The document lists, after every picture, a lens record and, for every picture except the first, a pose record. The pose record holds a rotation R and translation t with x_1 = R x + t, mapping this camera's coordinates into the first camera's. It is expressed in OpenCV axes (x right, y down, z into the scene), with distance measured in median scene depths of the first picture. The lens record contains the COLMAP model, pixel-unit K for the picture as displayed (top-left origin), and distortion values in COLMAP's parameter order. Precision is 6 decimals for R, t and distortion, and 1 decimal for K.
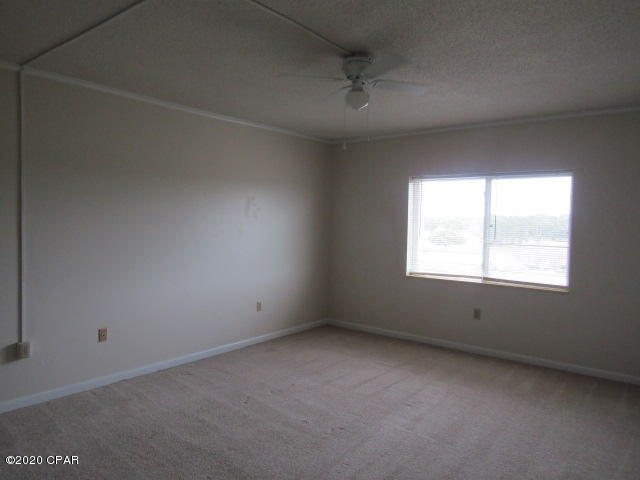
lens RADIAL K [[458.3, 0, 316.2], [0, 458.3, 238.8], [0, 0, 1]] dist [-0.003679, -0.000743]
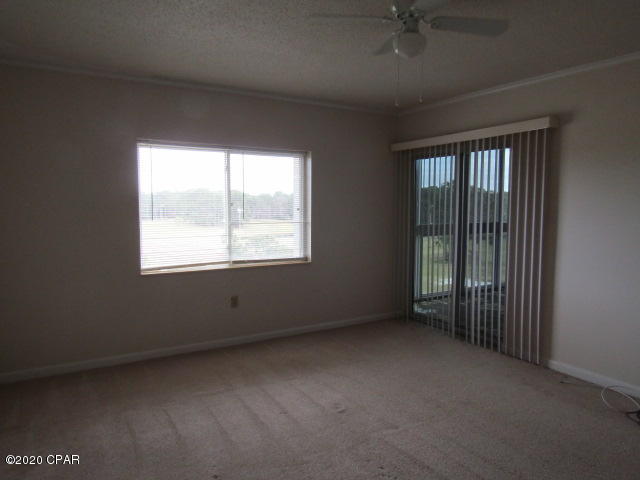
lens RADIAL K [[458.3, 0, 317.8], [0, 458.3, 239.9], [0, 0, 1]] dist [-0.003679, -0.000743]
pose [[0.357967, -0.091200, 0.929270, -0.417197], [0.049728, 0.995668, 0.078561, -0.020827], [-0.932409, 0.018088, 0.360951, 0.511672]]
